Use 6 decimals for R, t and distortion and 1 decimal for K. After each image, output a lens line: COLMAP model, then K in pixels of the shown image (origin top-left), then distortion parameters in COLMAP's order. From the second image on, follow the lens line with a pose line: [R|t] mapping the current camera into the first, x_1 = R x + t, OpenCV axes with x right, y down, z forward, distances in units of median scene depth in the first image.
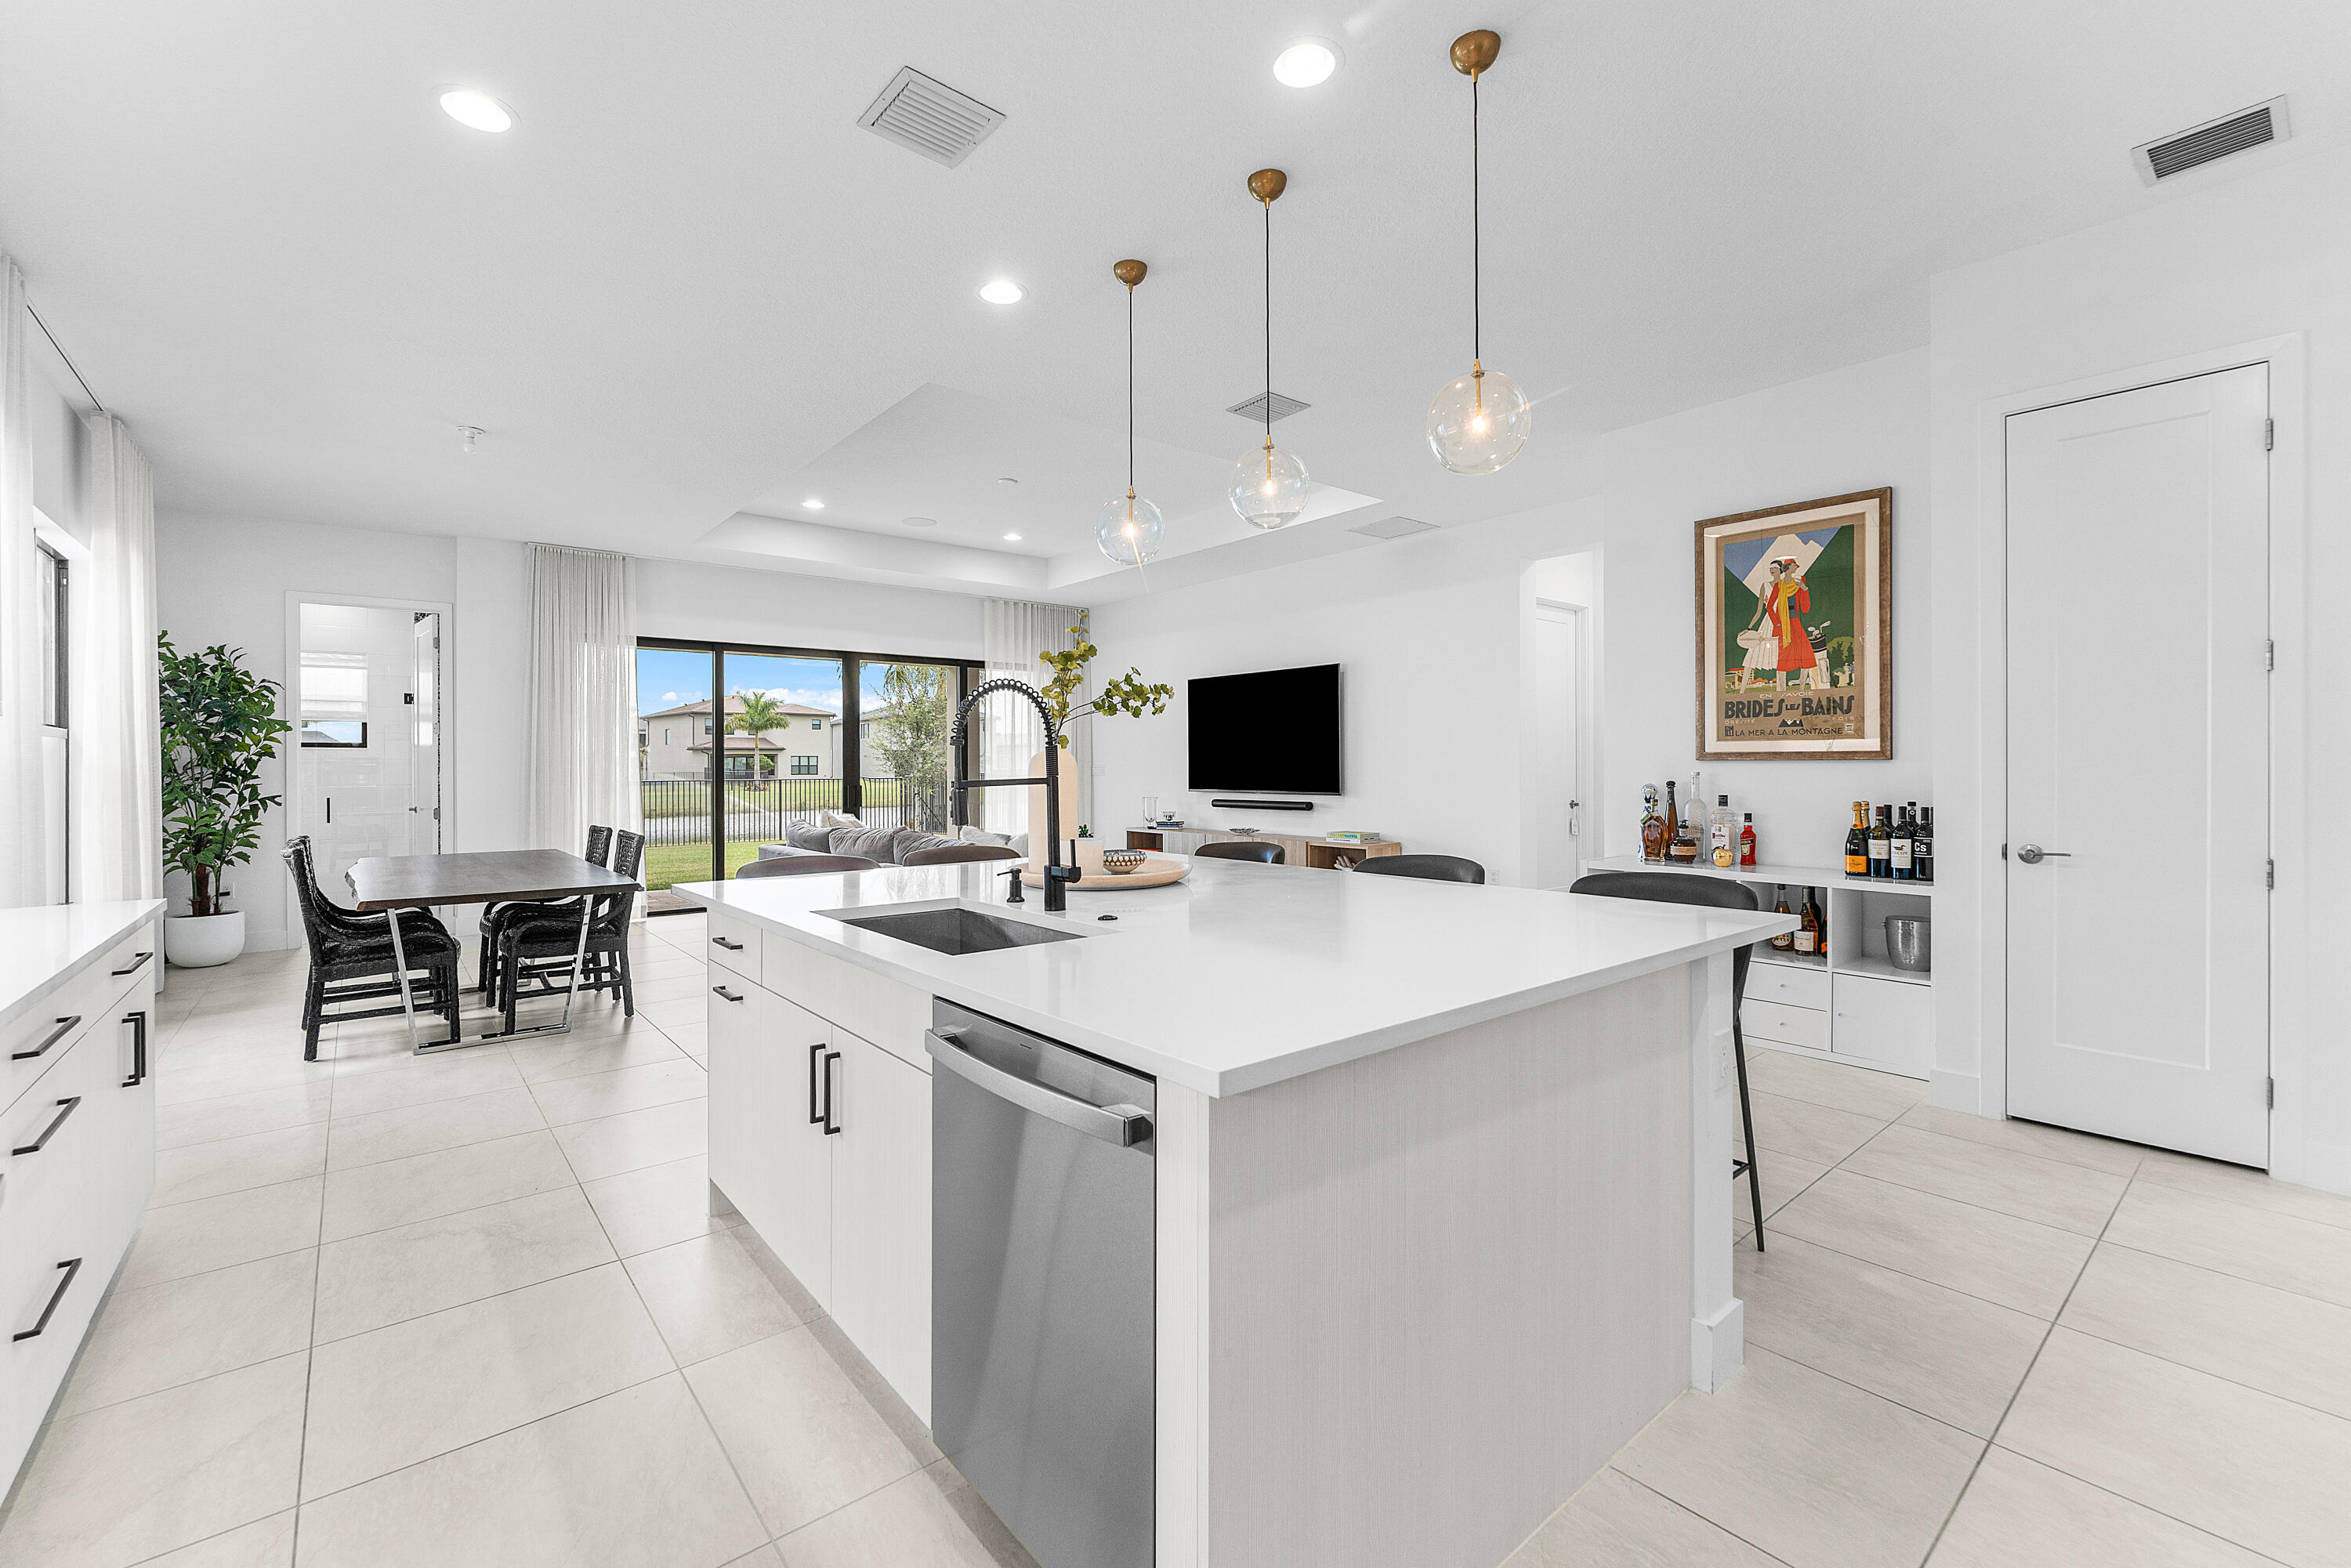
lens RADIAL K [[985.2, 0, 1157.7], [0, 985.2, 762.9], [0, 0, 1]] dist [0.000712, 0.000129]
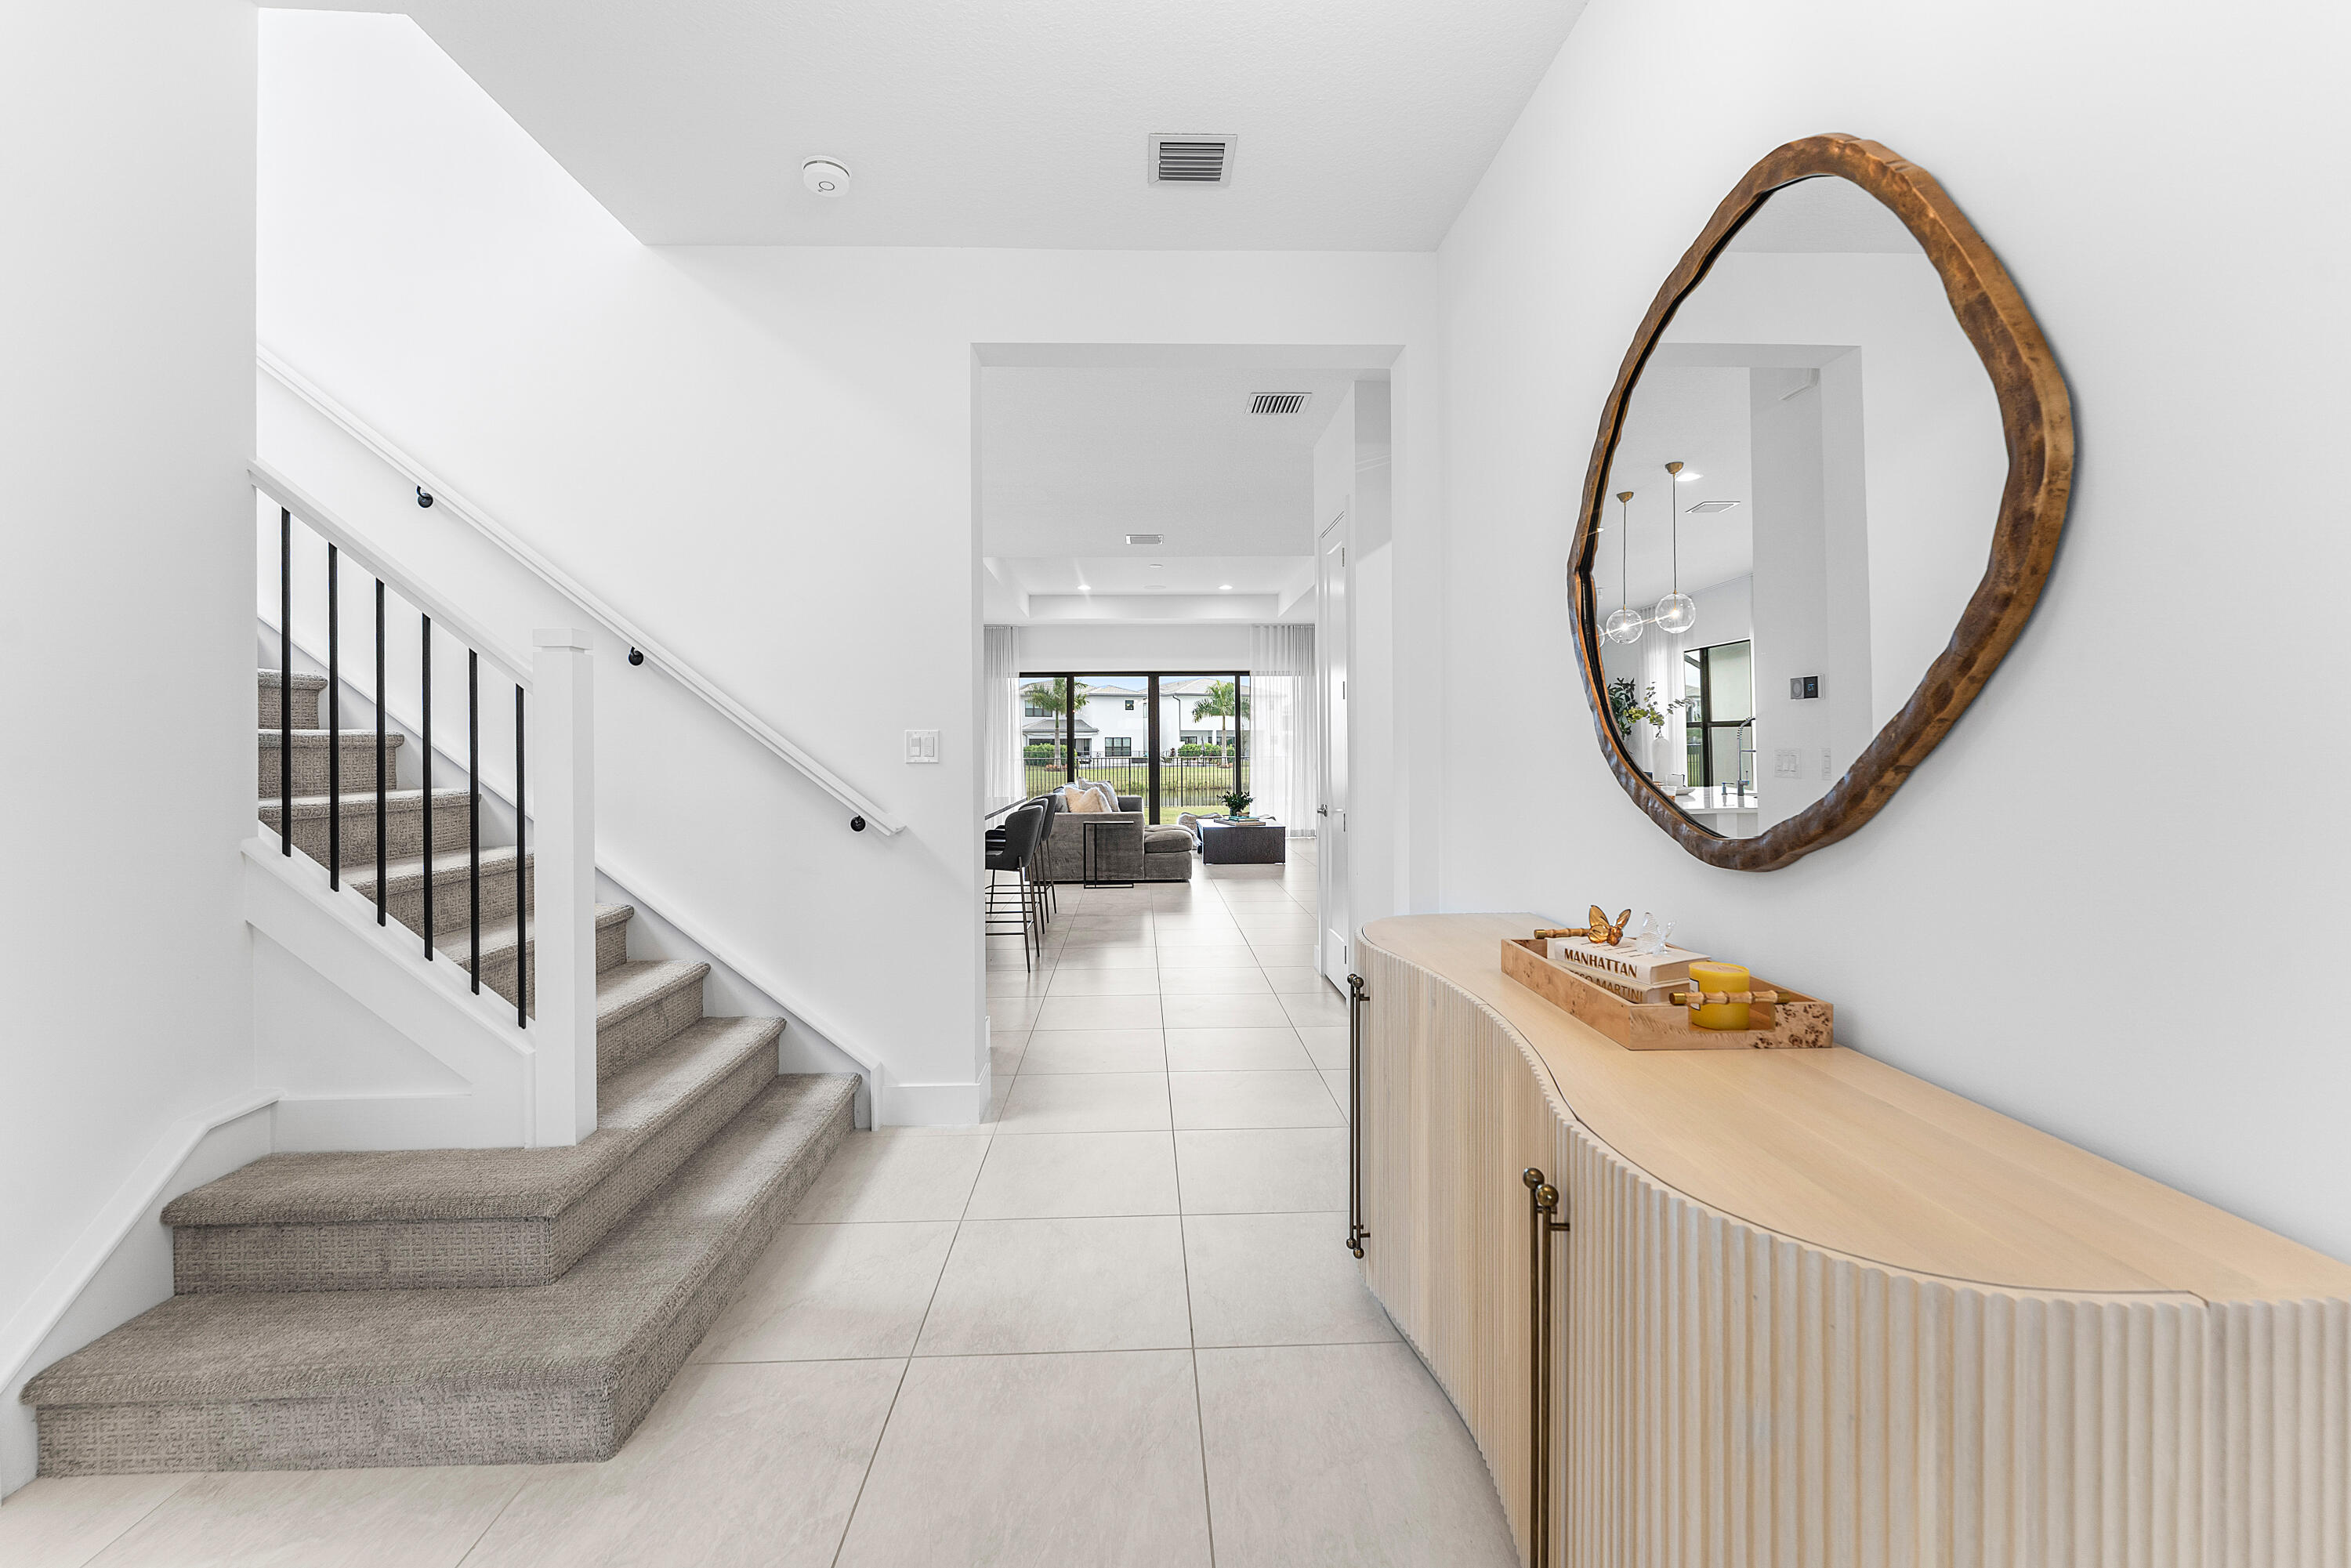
lens RADIAL K [[995.6, 0, 1175.4], [0, 995.6, 731.4], [0, 0, 1]] dist [-0.002081, -0.000246]
pose [[0.797571, -0.010144, -0.603140, 1.250499], [0.004931, 0.999935, -0.010297, -0.016438], [0.603205, 0.005238, 0.797569, -0.342058]]
